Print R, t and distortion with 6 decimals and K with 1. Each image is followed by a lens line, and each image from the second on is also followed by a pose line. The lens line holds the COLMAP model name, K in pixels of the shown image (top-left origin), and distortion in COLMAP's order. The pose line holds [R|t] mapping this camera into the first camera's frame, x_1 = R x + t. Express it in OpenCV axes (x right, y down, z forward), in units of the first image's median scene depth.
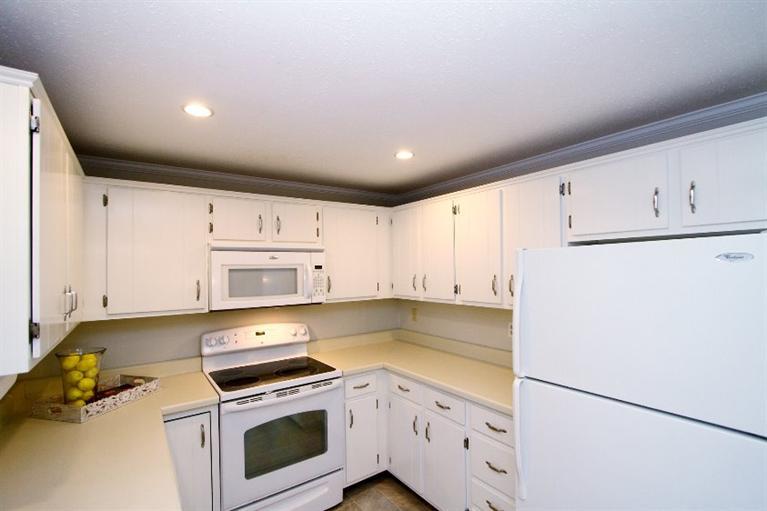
lens RADIAL K [[357.0, 0, 394.4], [0, 357.0, 268.7], [0, 0, 1]] dist [-0.012759, 0.000189]
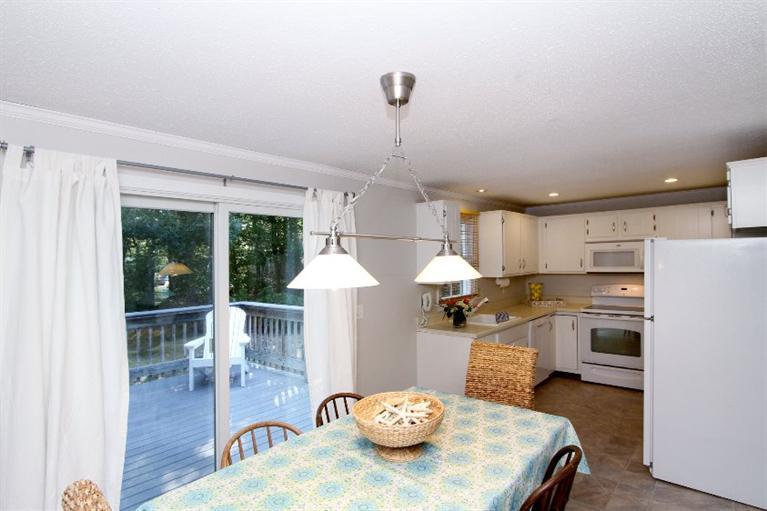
lens RADIAL K [[427.2, 0, 368.7], [0, 427.2, 261.9], [0, 0, 1]] dist [0.005046, 0.001083]
pose [[0.230537, 0.014810, -0.972951, 1.473917], [0.021256, 0.999569, 0.020251, -0.018436], [0.972831, -0.025349, 0.230122, -0.733621]]
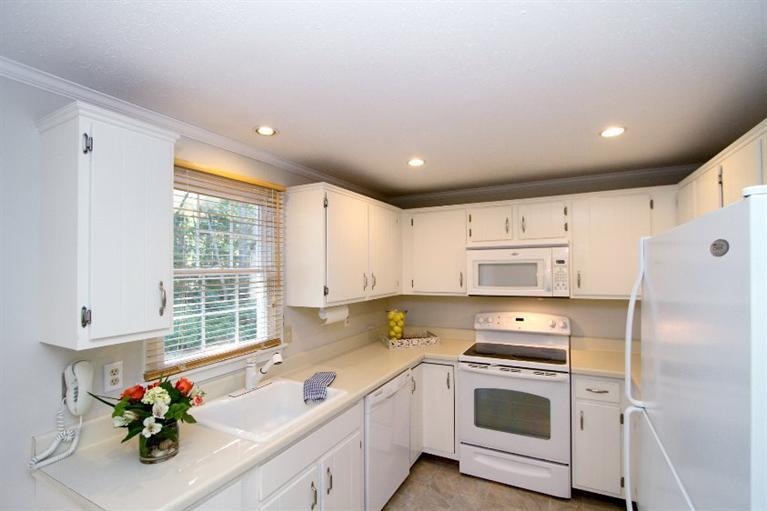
lens RADIAL K [[357.0, 0, 380.0], [0, 357.0, 261.3], [0, 0, 1]] dist [-0.012759, 0.000189]
pose [[0.448687, -0.005252, -0.893674, 0.492826], [0.005759, 0.999979, -0.002986, -0.005849], [0.893671, -0.003807, 0.448707, 0.090375]]
